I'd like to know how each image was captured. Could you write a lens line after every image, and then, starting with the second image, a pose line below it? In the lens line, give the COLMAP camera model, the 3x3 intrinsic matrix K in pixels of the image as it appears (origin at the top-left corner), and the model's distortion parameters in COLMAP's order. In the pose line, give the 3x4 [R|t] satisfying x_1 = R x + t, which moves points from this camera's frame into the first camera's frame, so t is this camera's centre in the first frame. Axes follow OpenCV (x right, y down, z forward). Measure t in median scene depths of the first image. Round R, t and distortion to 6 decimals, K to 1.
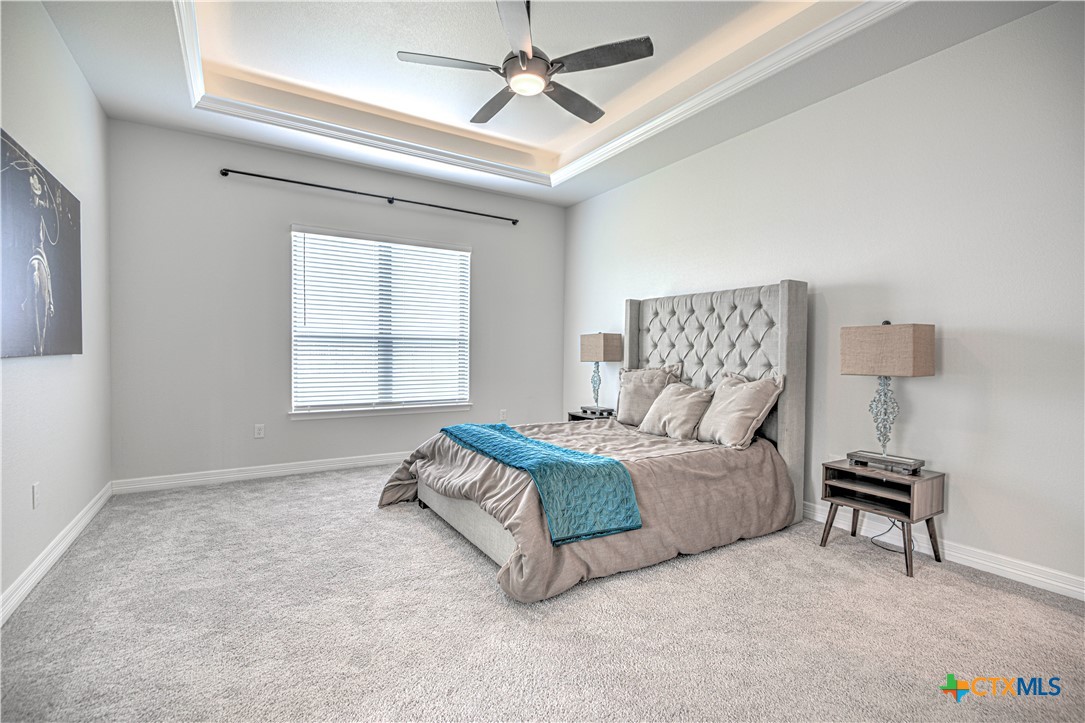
lens RADIAL K [[484.0, 0, 542.1], [0, 484.0, 358.3], [0, 0, 1]] dist [0.003389, -0.001203]
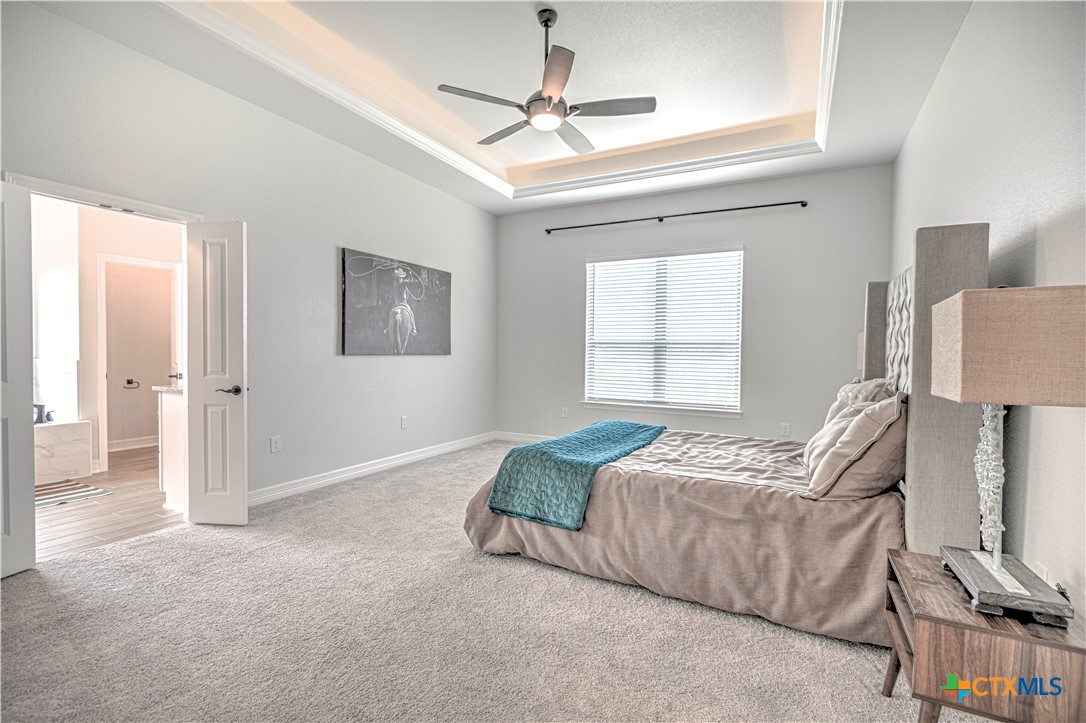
lens RADIAL K [[484.5, 0, 564.4], [0, 484.5, 364.5], [0, 0, 1]] dist [0.003389, -0.001203]
pose [[0.536905, 0.017255, -0.843466, 0.563504], [-0.020885, 0.999756, 0.007158, 0.003324], [0.843384, 0.013772, 0.537135, 0.246799]]
